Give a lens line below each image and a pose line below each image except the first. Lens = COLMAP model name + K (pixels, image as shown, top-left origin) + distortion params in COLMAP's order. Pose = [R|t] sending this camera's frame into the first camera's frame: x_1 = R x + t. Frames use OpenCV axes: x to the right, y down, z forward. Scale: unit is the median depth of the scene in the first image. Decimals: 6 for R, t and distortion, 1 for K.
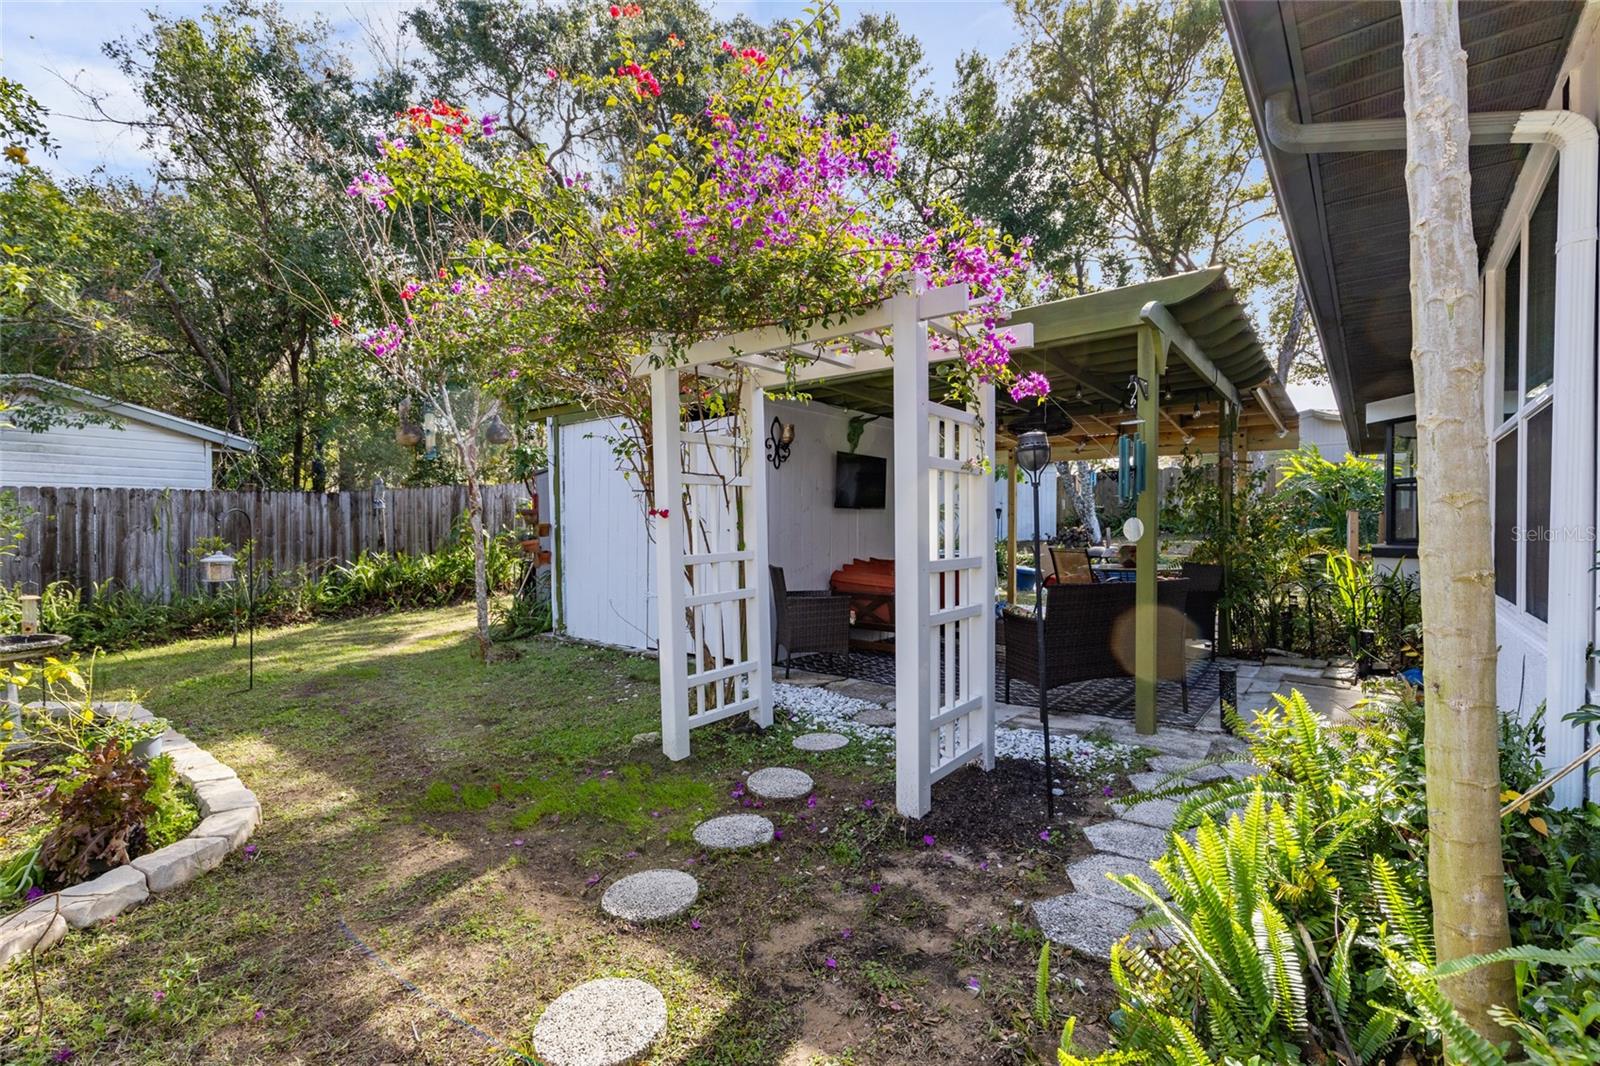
lens RADIAL K [[716.2, 0, 791.6], [0, 716.2, 529.4], [0, 0, 1]] dist [0.000160, -0.000011]
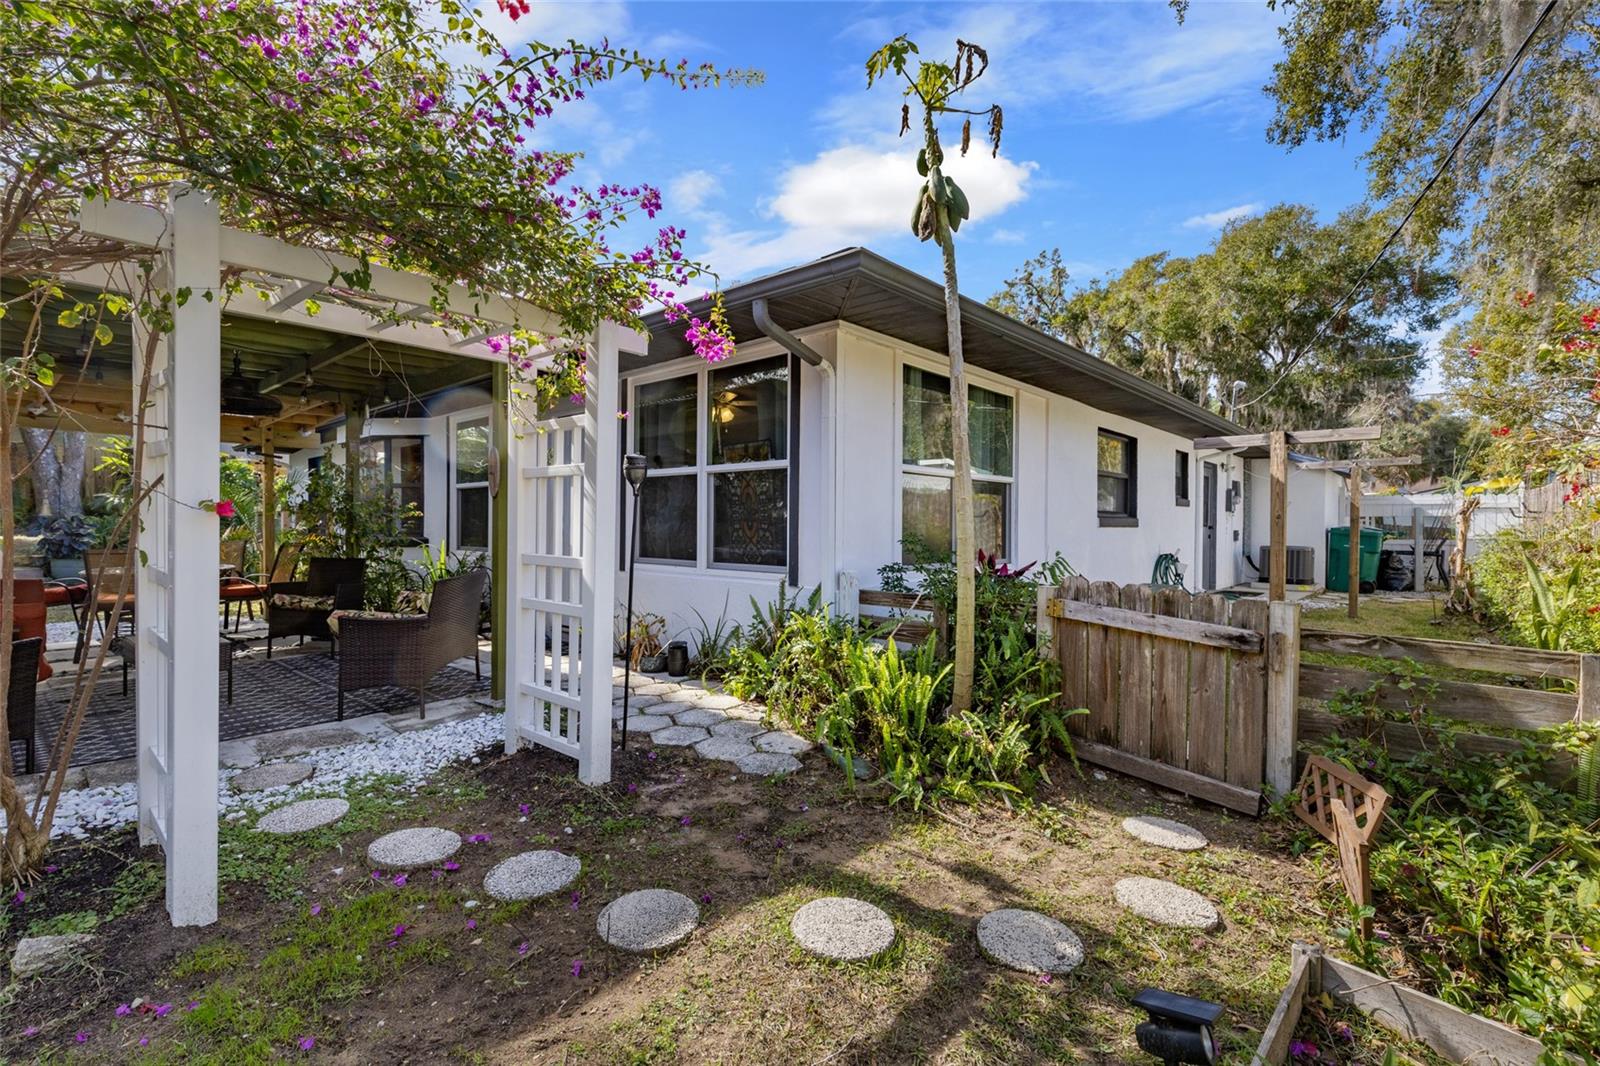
lens RADIAL K [[716.2, 0, 791.6], [0, 716.2, 529.4], [0, 0, 1]] dist [0.000160, -0.000011]
pose [[0.055700, -0.006473, 0.998427, -0.658394], [-0.005276, 0.999963, 0.006777, -0.008149], [-0.998434, -0.005645, 0.055664, 0.443175]]
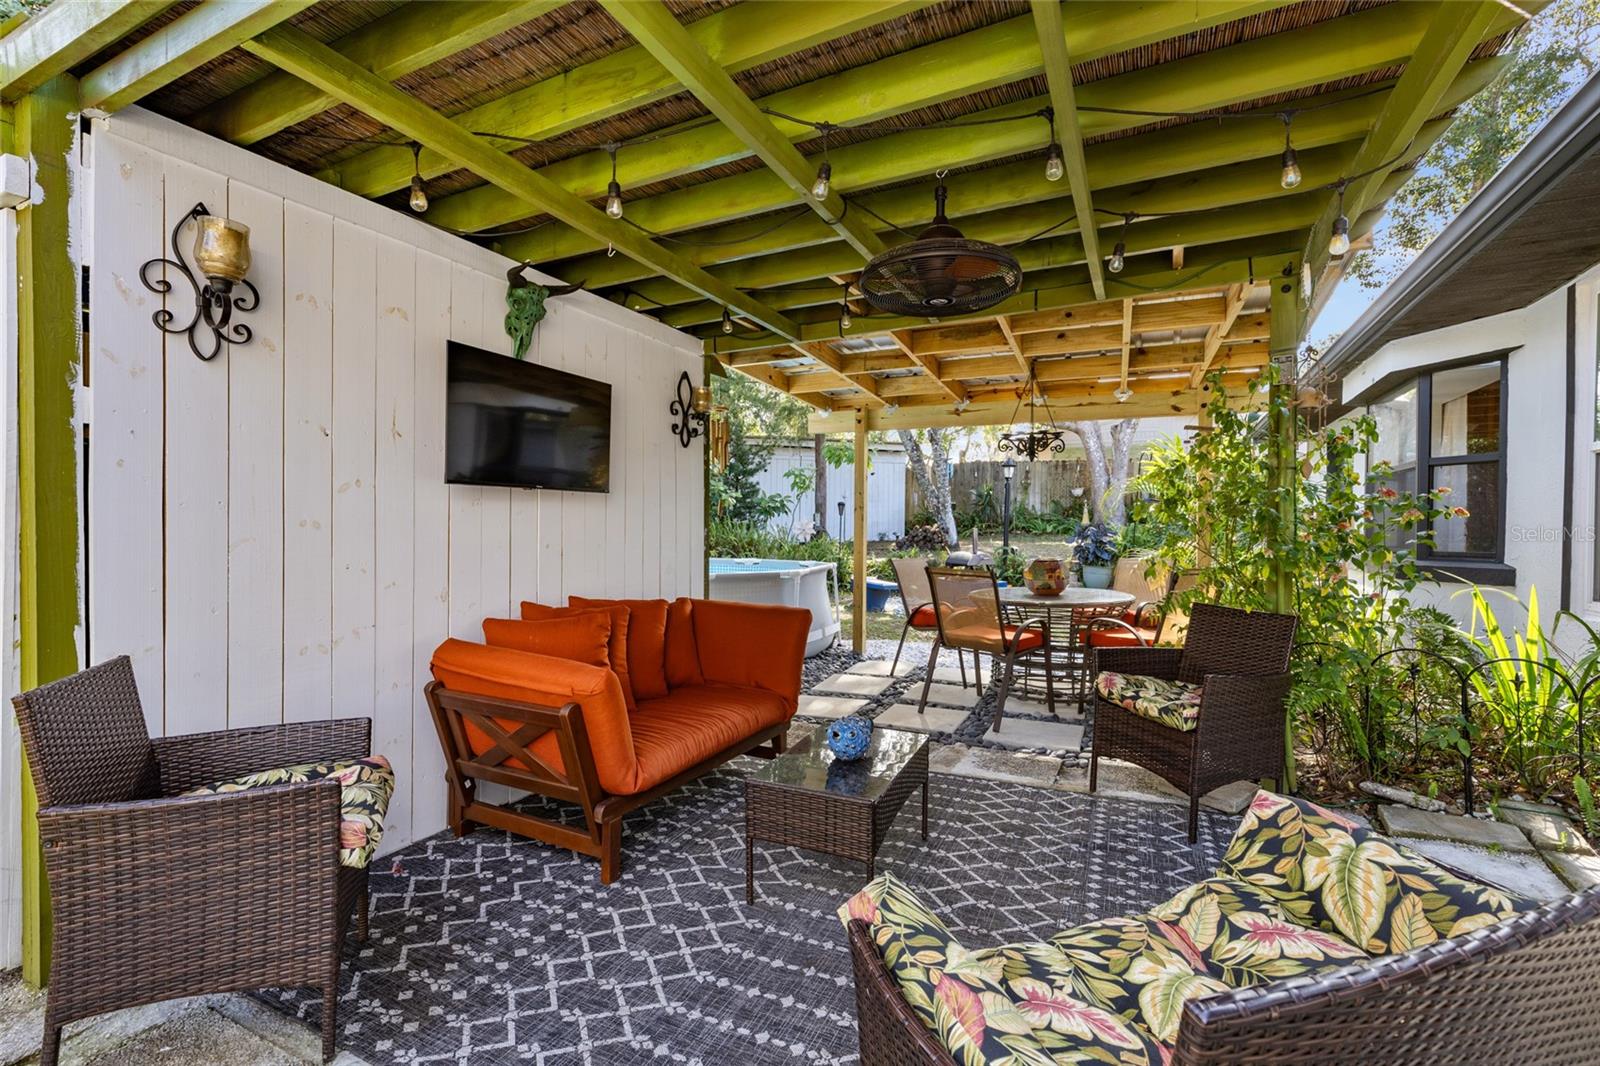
lens RADIAL K [[716.2, 0, 791.6], [0, 716.2, 529.4], [0, 0, 1]] dist [0.000160, -0.000011]
pose [[0.977094, 0.005131, 0.212747, 0.254912], [-0.006498, 0.999962, 0.005730, -0.013426], [-0.212710, -0.006981, 0.977090, 0.904474]]
